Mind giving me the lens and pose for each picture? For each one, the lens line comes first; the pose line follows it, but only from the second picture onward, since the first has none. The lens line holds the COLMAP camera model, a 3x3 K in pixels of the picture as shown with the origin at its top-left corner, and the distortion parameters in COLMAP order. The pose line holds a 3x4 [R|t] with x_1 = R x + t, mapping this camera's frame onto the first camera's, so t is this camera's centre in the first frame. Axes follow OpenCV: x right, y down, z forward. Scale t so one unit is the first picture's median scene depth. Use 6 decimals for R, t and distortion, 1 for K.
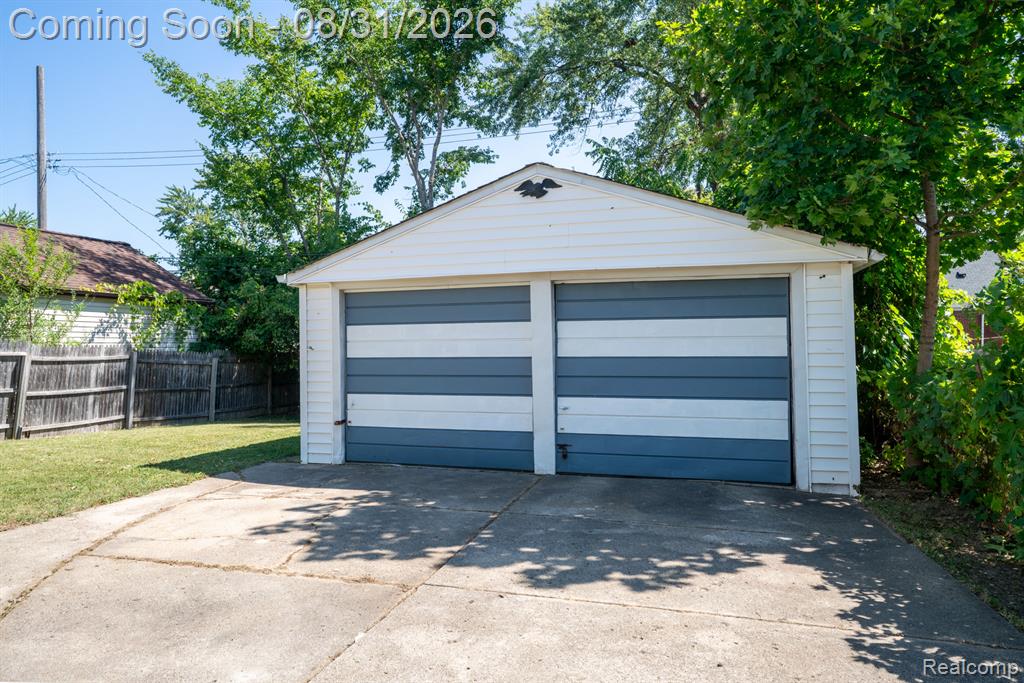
lens RADIAL K [[668.7, 0, 512.2], [0, 668.7, 341.7], [0, 0, 1]] dist [-0.010210, -0.003680]
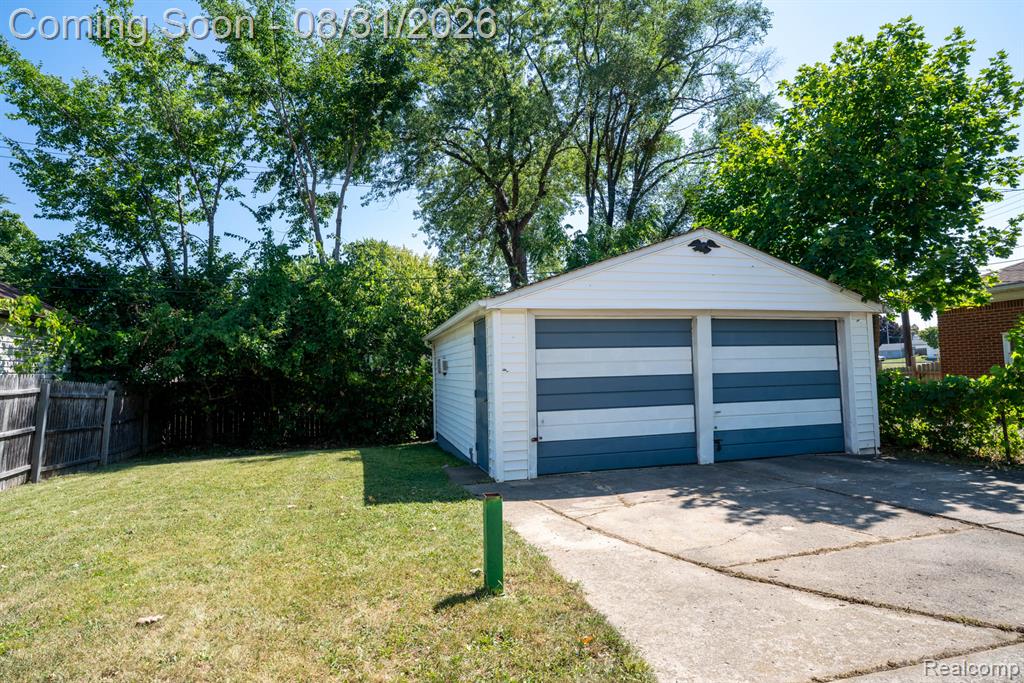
lens RADIAL K [[556.1, 0, 512.3], [0, 556.1, 335.1], [0, 0, 1]] dist [-0.027442, 0.003801]
pose [[0.846816, 0.022605, 0.531405, -0.809435], [0.013393, 0.997873, -0.063791, 0.011029], [-0.531717, 0.061137, 0.844713, 0.264488]]
